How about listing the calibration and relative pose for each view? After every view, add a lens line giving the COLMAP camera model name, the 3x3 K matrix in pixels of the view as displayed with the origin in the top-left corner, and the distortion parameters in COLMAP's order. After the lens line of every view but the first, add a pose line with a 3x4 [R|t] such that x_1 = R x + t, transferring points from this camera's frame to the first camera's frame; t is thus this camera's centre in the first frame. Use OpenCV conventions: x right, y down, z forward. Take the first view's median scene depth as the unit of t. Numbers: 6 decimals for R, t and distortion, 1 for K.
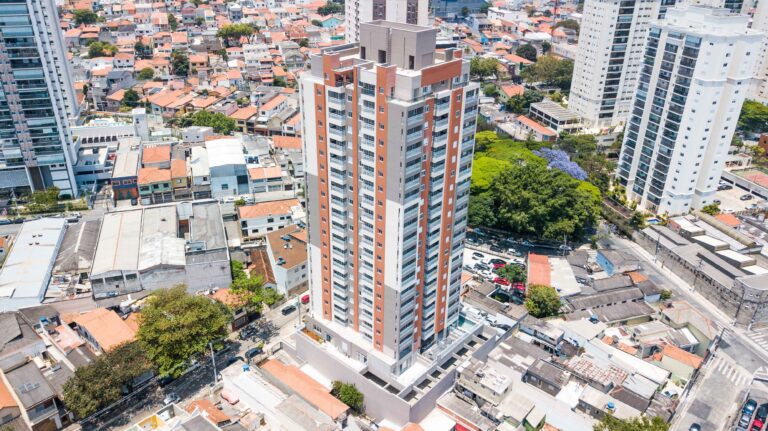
lens RADIAL K [[586.7, 0, 384.0], [0, 586.7, 215.5], [0, 0, 1]] dist [-0.003808, -0.002066]
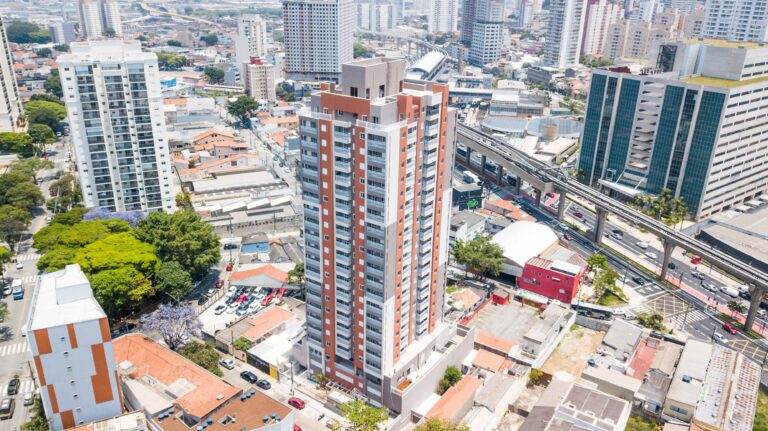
lens RADIAL K [[586.7, 0, 384.0], [0, 586.7, 215.5], [0, 0, 1]] dist [-0.003808, -0.002066]
pose [[-0.130695, -0.380263, 0.915598, -0.611933], [0.415679, 0.817408, 0.398818, -0.287272], [-0.900072, 0.432718, 0.051237, 0.576346]]
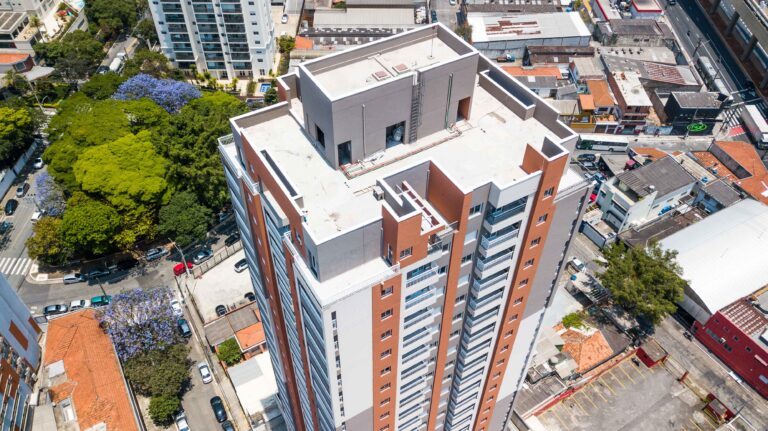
lens RADIAL K [[586.7, 0, 384.0], [0, 586.7, 215.5], [0, 0, 1]] dist [-0.003808, -0.002066]
pose [[0.293536, -0.689894, 0.661728, -0.194630], [0.414857, 0.715573, 0.562005, -0.269896], [-0.861238, 0.109554, 0.496253, 0.435369]]
